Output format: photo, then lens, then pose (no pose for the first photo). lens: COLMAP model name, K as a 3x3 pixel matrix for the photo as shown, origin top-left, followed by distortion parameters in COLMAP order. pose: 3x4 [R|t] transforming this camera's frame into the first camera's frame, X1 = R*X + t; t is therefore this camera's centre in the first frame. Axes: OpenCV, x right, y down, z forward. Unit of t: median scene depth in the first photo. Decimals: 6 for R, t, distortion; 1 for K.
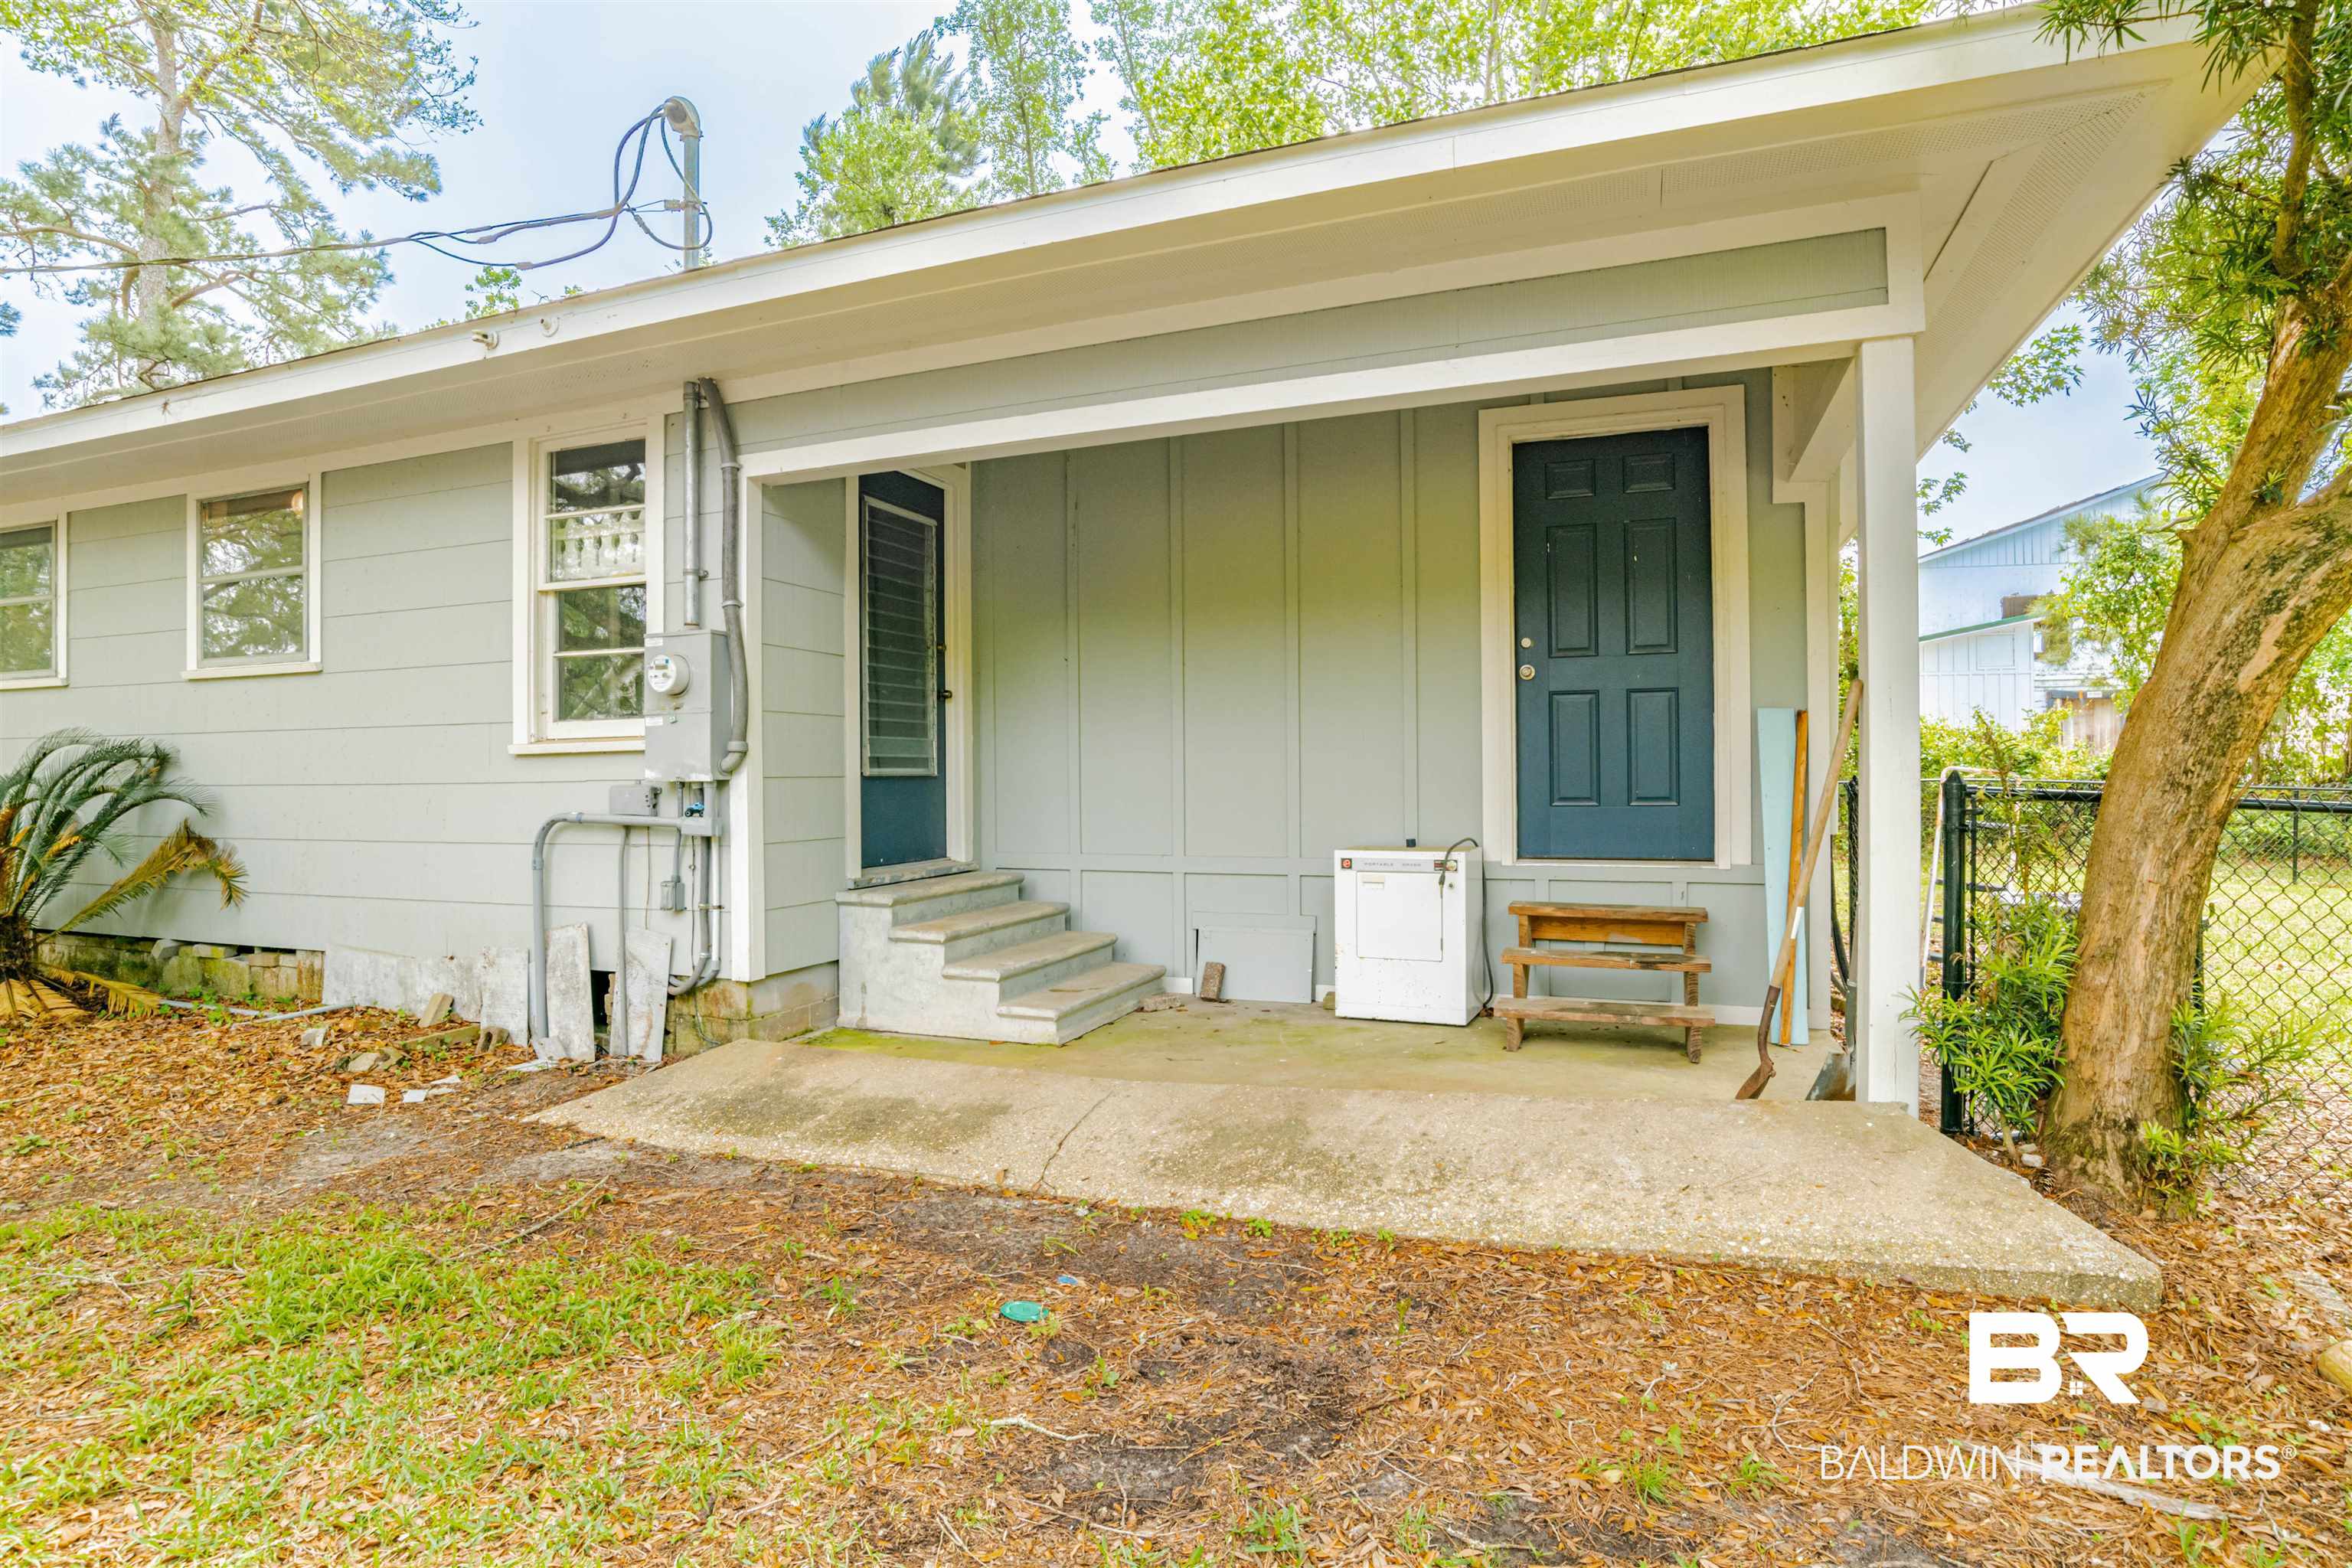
lens RADIAL K [[1197.4, 0, 1175.7], [0, 1197.4, 781.9], [0, 0, 1]] dist [-0.040266, 0.015485]
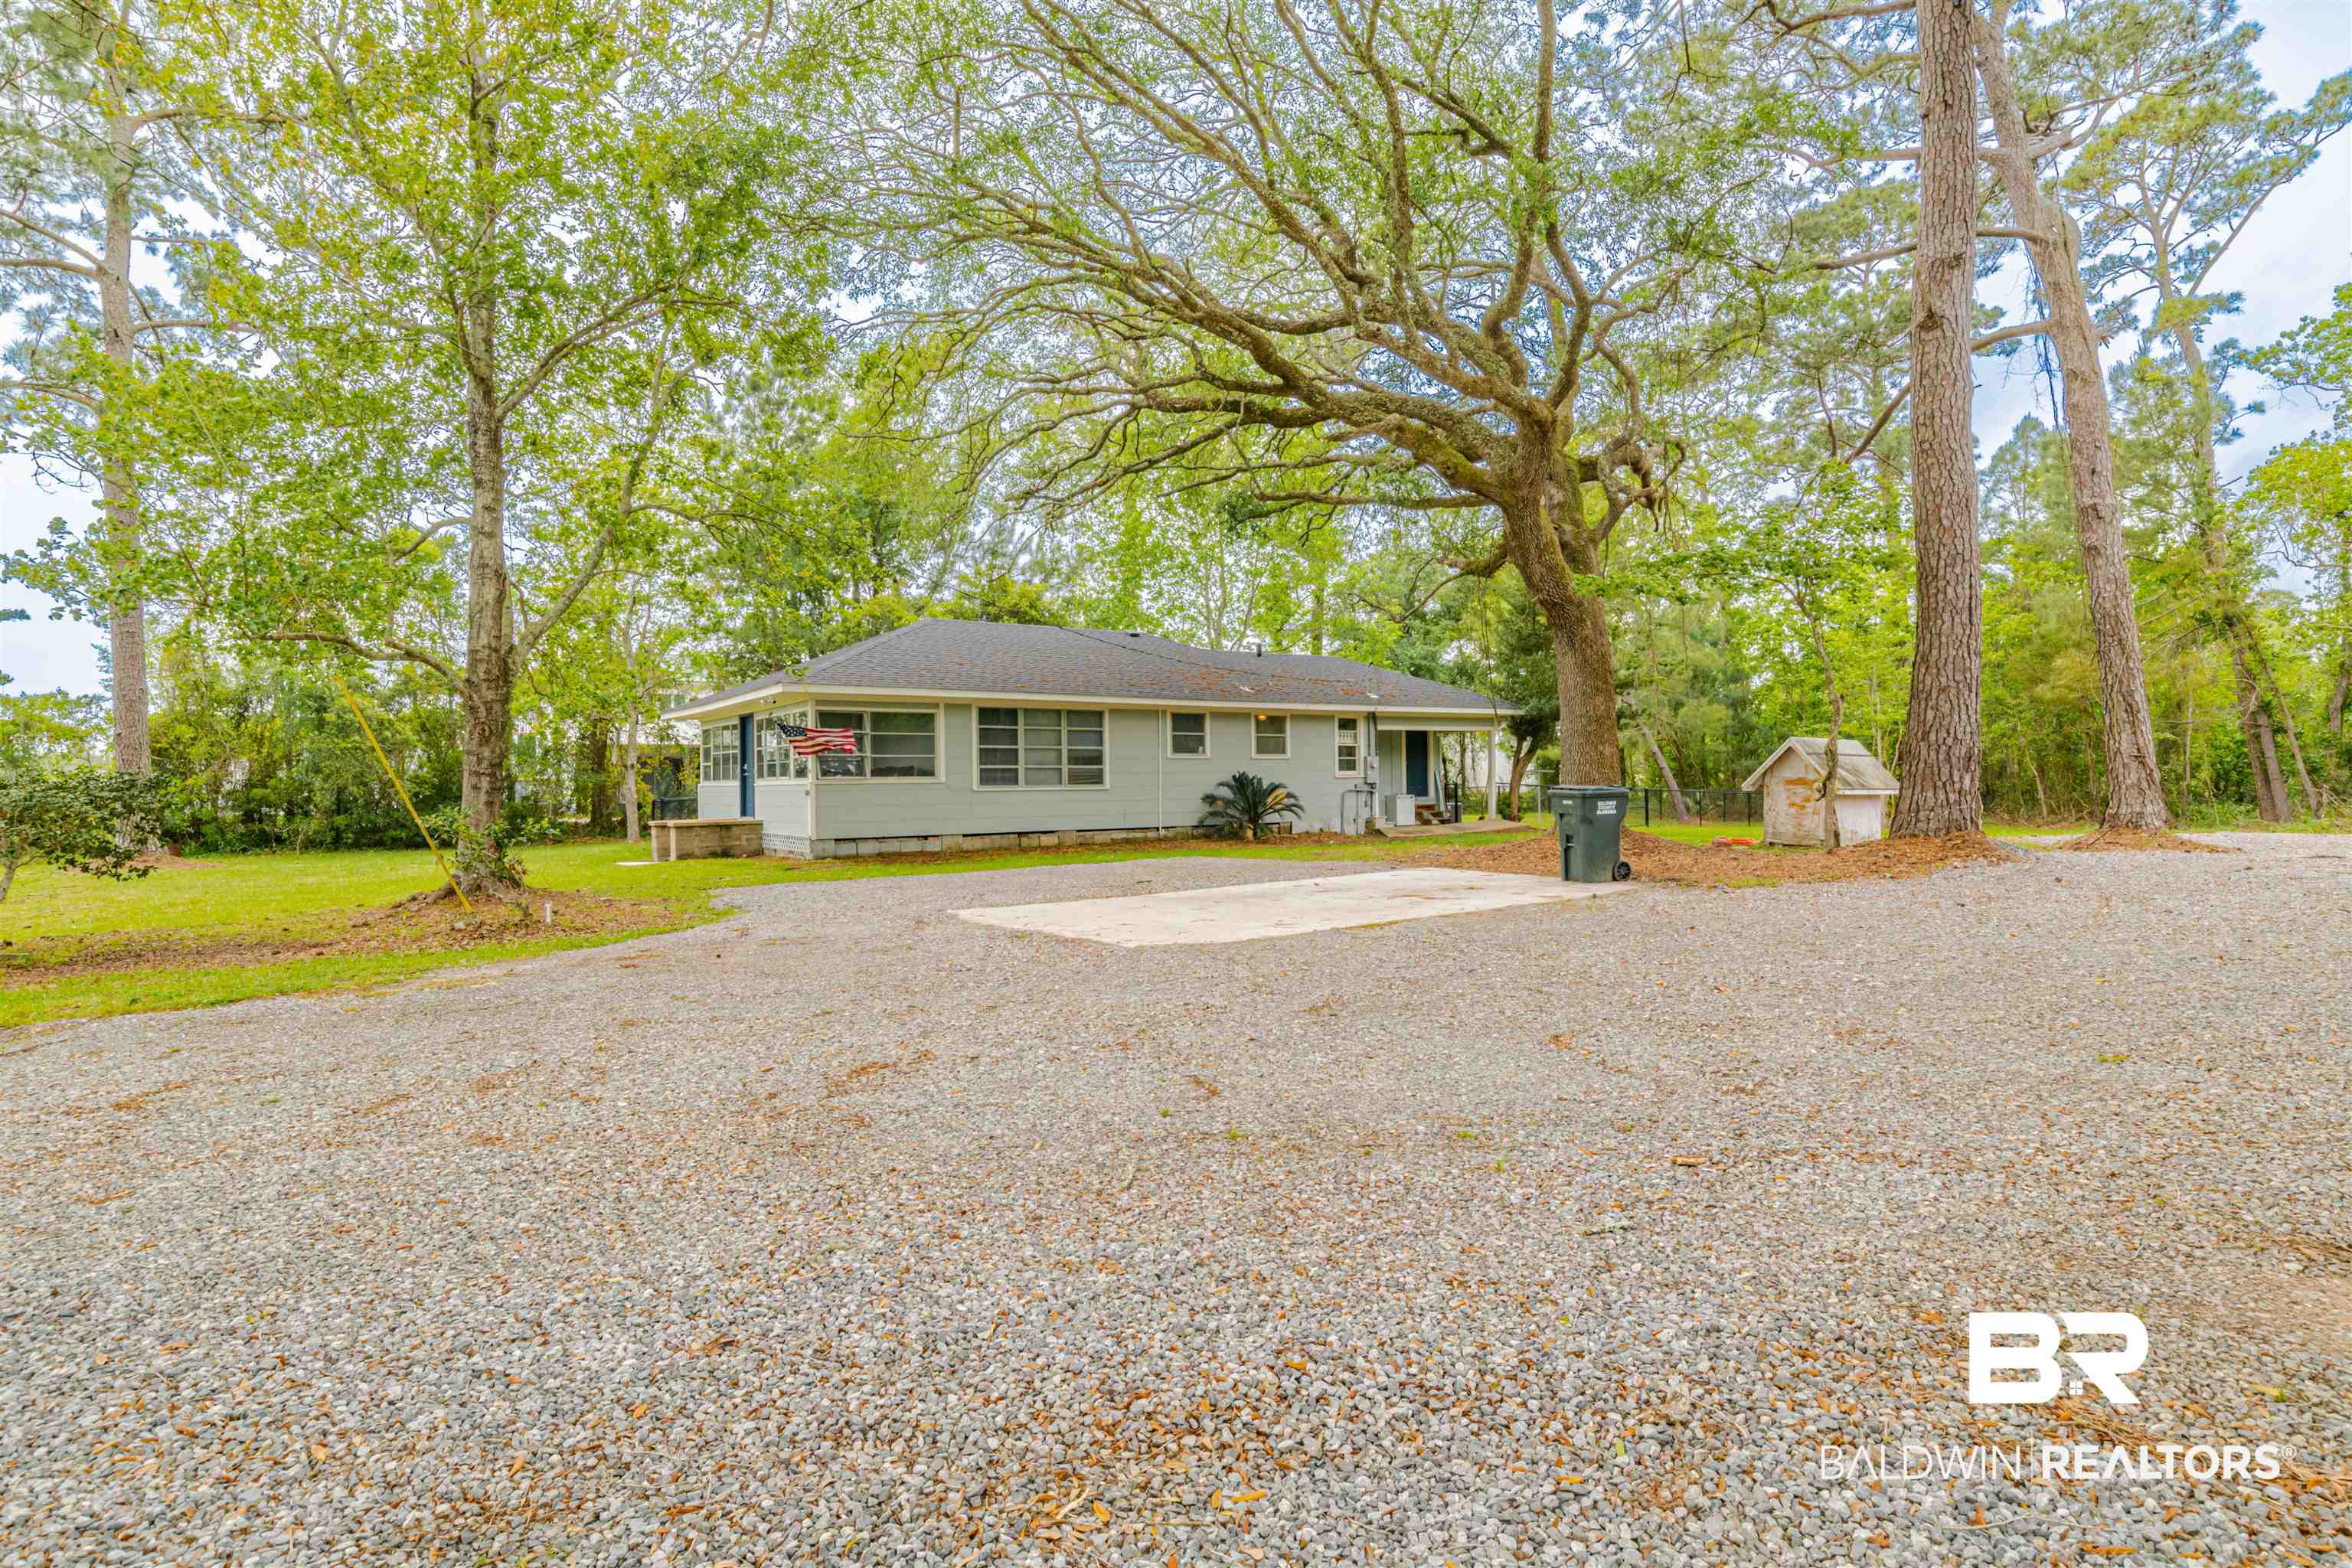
lens RADIAL K [[1197.4, 0, 1176.0], [0, 1197.4, 782.6], [0, 0, 1]] dist [-0.040266, 0.015485]
pose [[0.907743, 0.002232, -0.419520, 1.043534], [-0.000832, 0.999993, 0.003521, -0.020048], [0.419526, -0.002847, 0.907739, -4.136998]]
